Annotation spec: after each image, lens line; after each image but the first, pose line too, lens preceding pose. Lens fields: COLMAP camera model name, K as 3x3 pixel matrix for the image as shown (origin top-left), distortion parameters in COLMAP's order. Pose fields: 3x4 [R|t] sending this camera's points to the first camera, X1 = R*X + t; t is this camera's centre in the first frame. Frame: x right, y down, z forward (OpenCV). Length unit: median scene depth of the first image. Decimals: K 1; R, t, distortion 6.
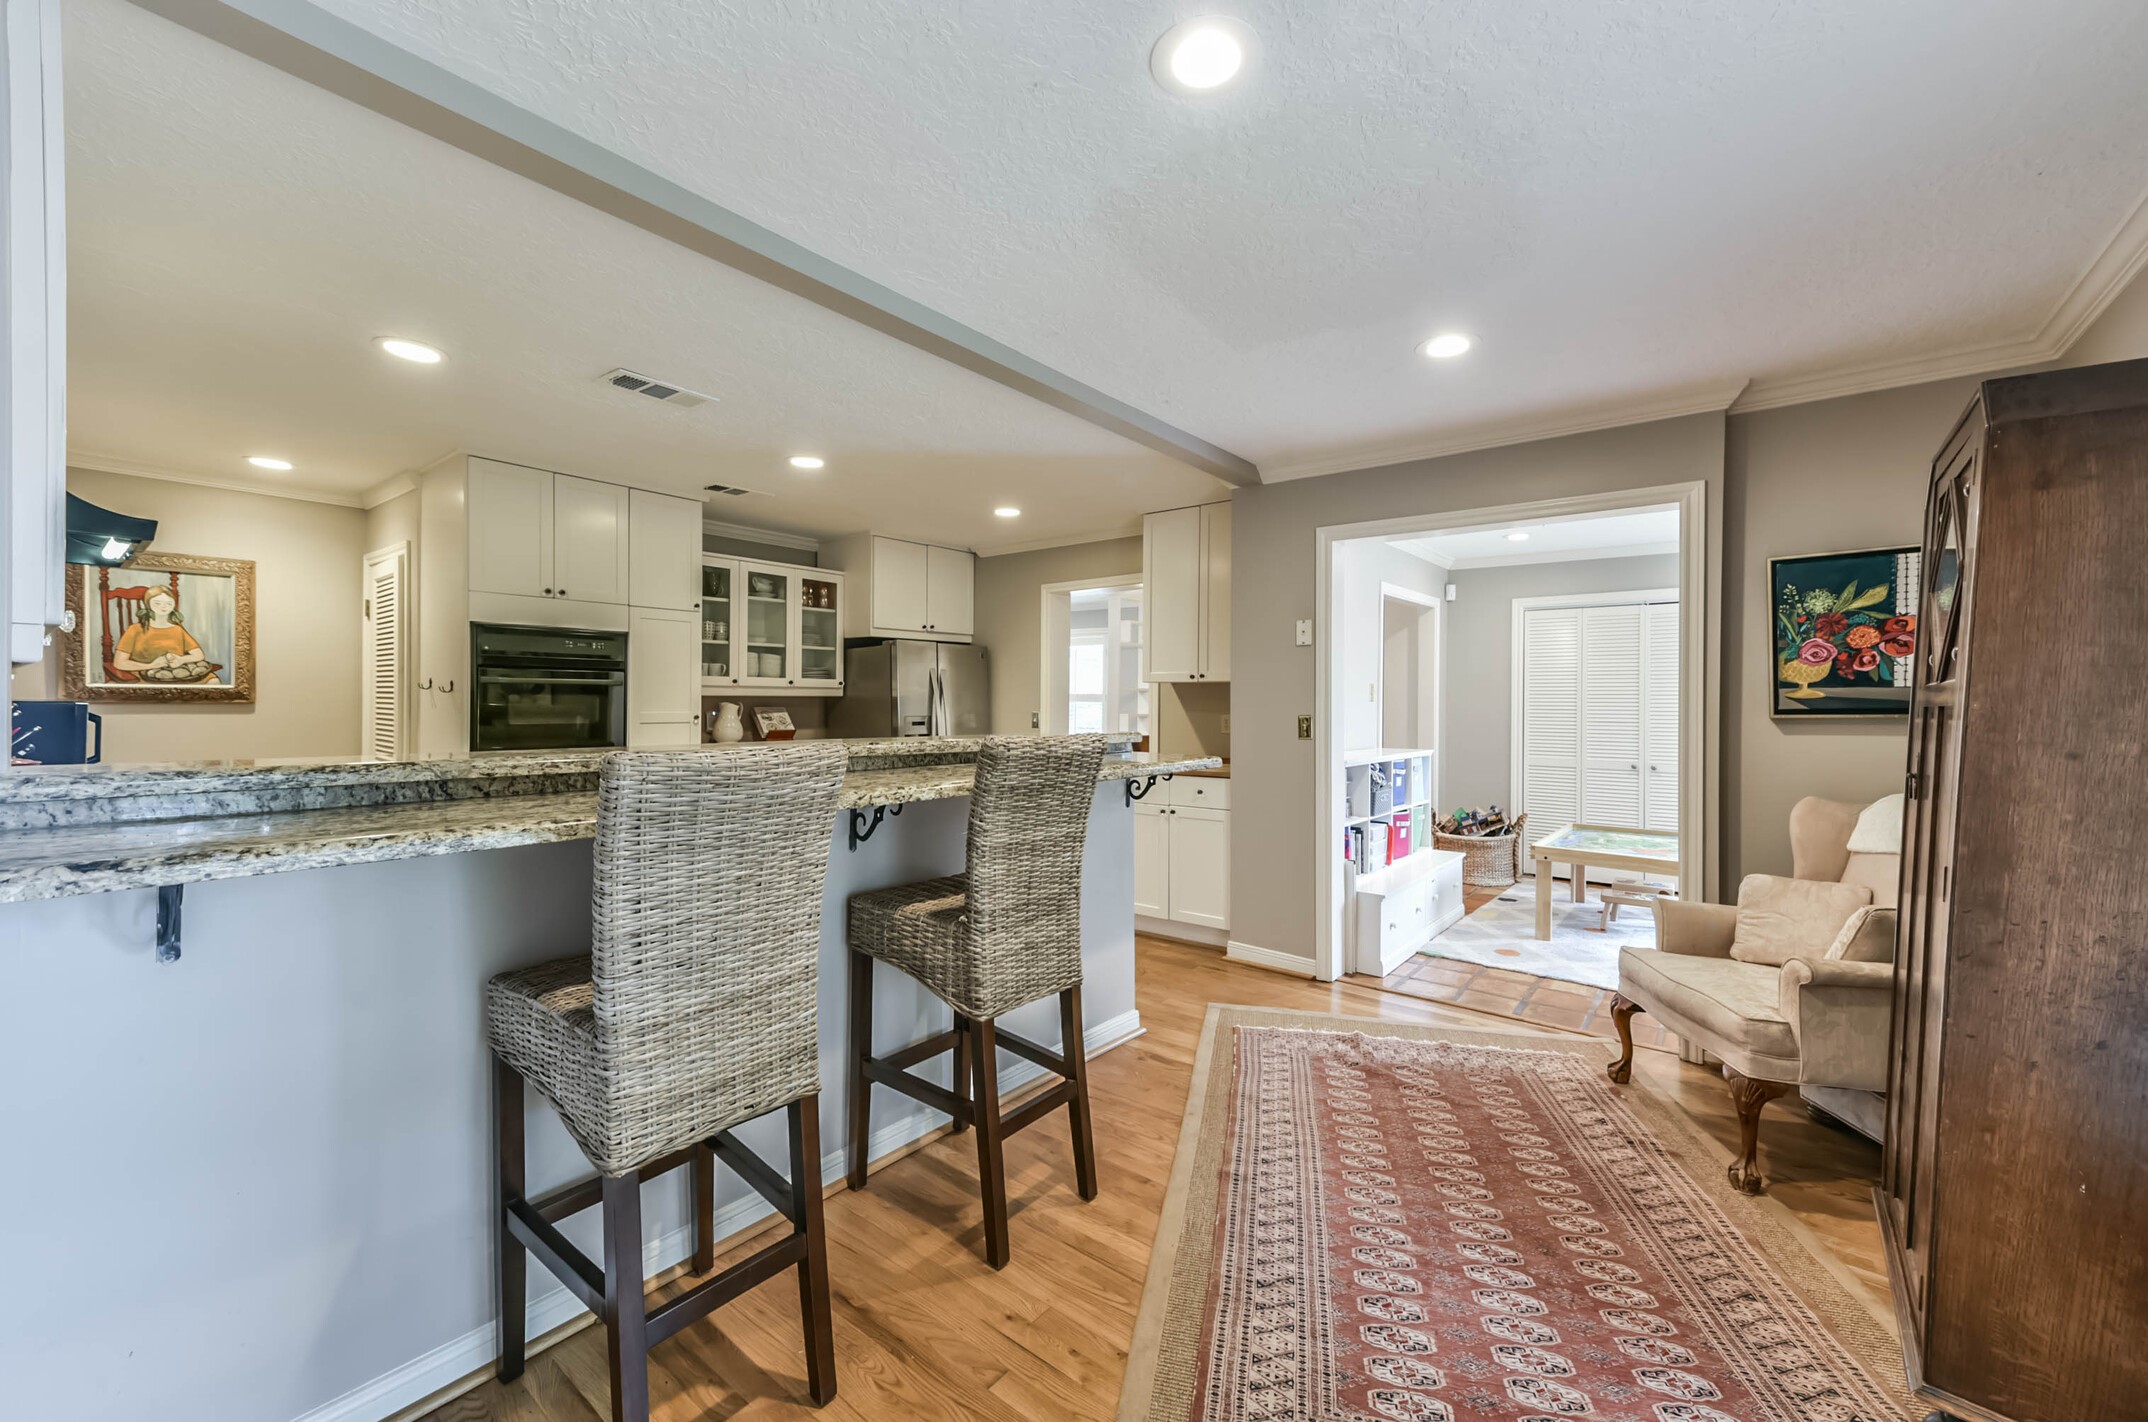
lens RADIAL K [[838.6, 0, 1081.5], [0, 838.6, 709.4], [0, 0, 1]] dist [0.015328, -0.000889]
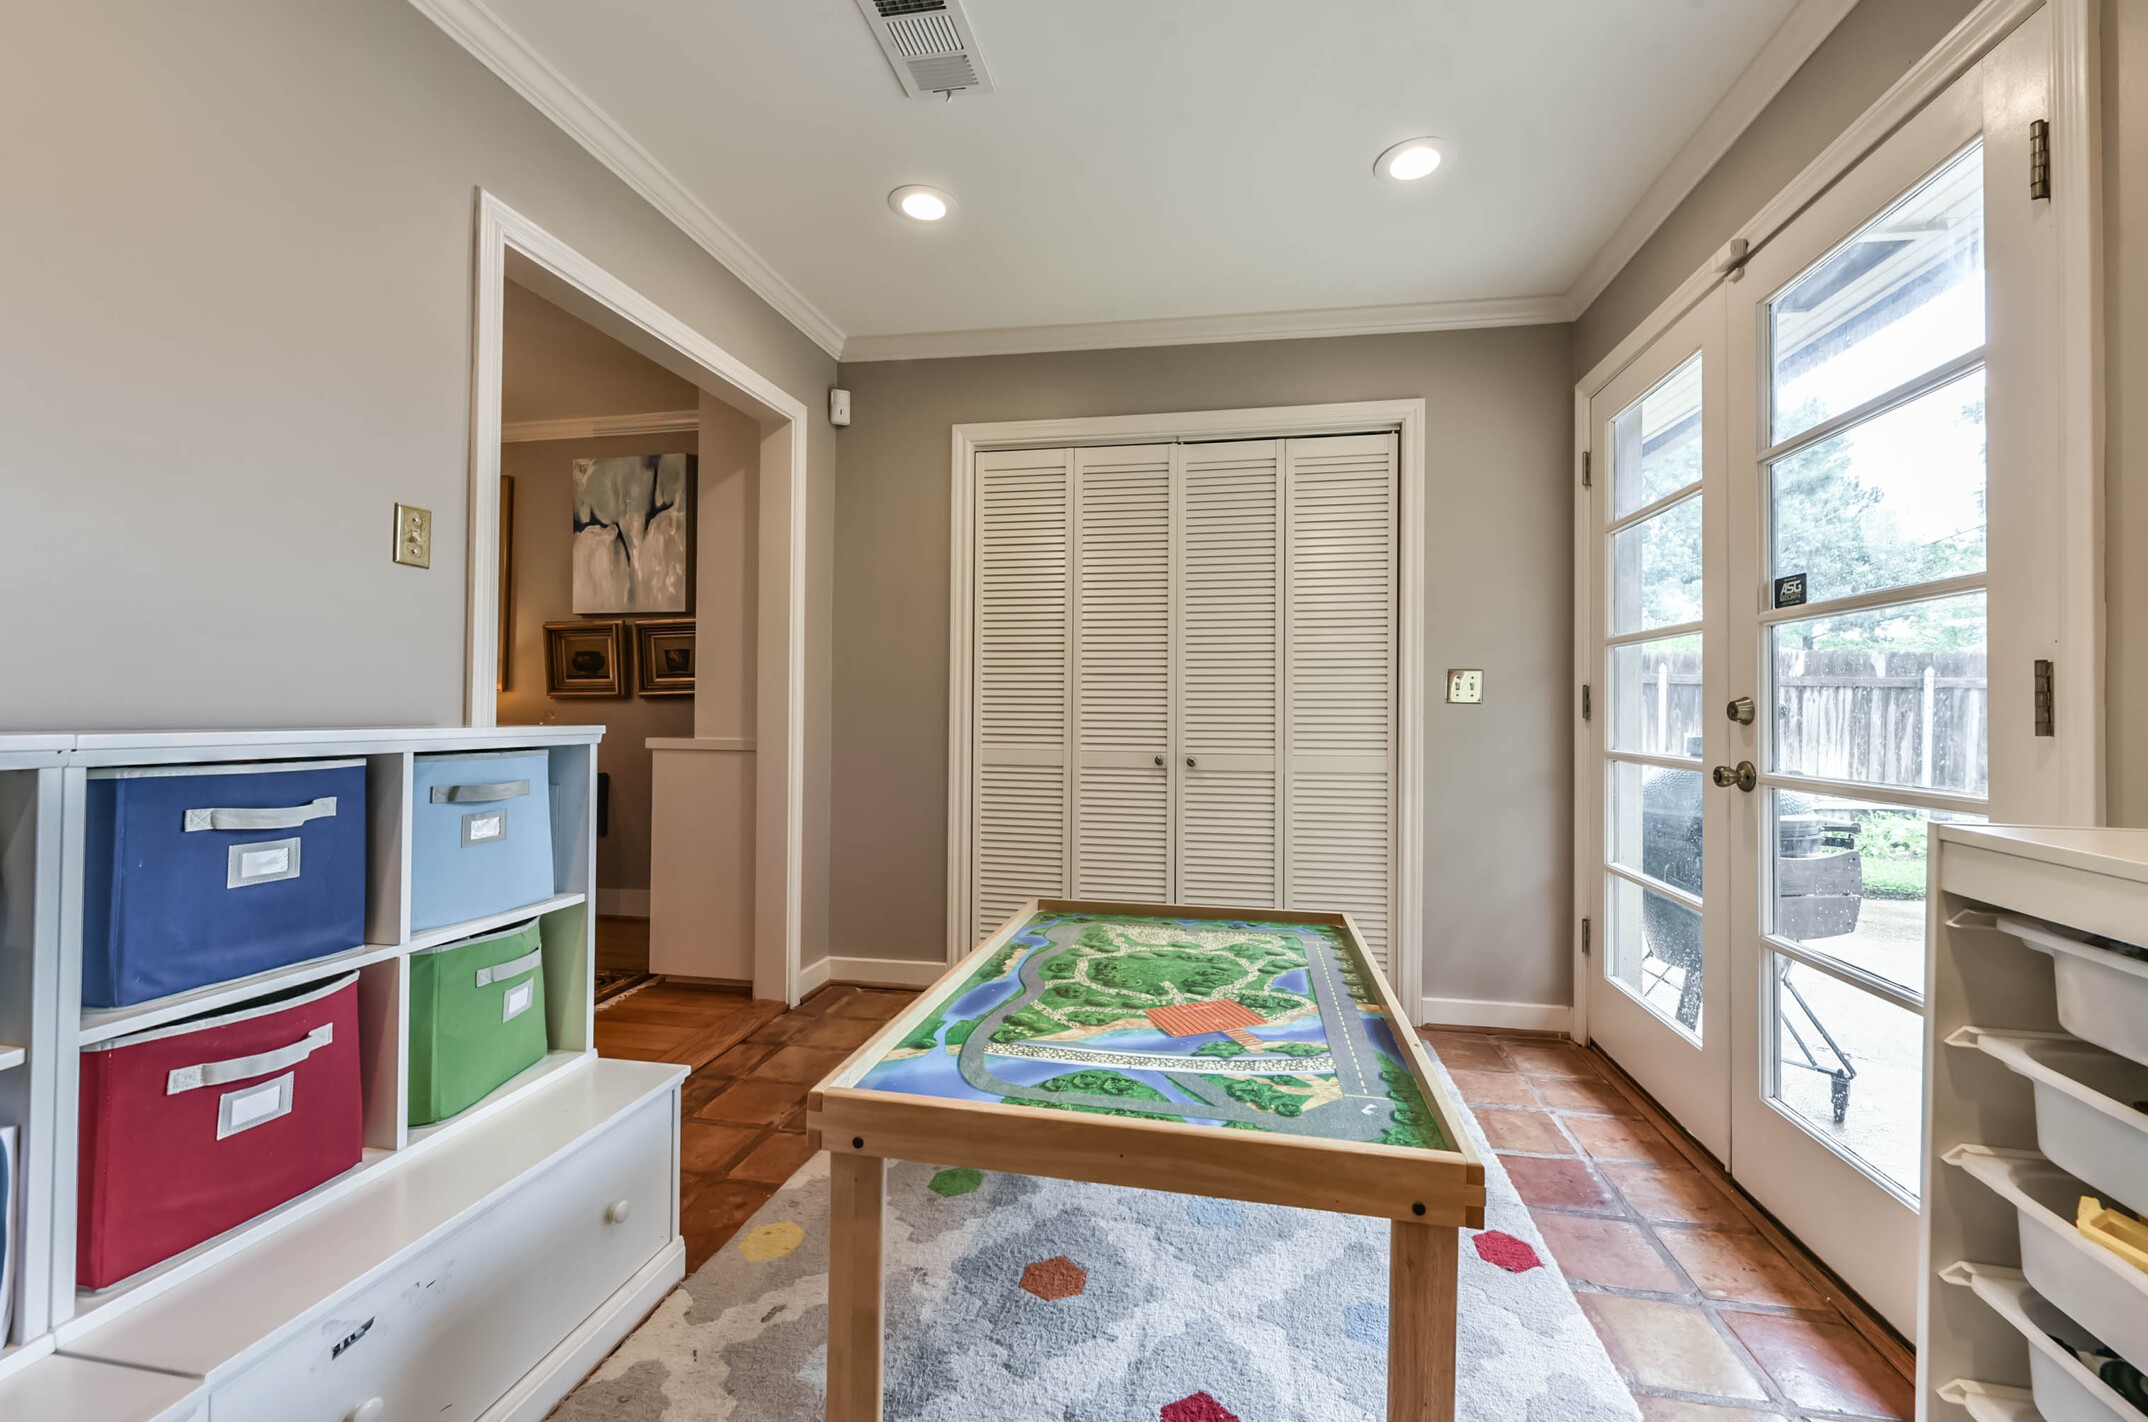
lens RADIAL K [[838.6, 0, 1080.8], [0, 838.6, 700.3], [0, 0, 1]] dist [0.015328, -0.000889]
pose [[0.891502, -0.001564, 0.453014, 0.354779], [0.000318, 0.999996, 0.002828, 0.027510], [-0.453016, -0.002377, 0.891499, 0.528078]]
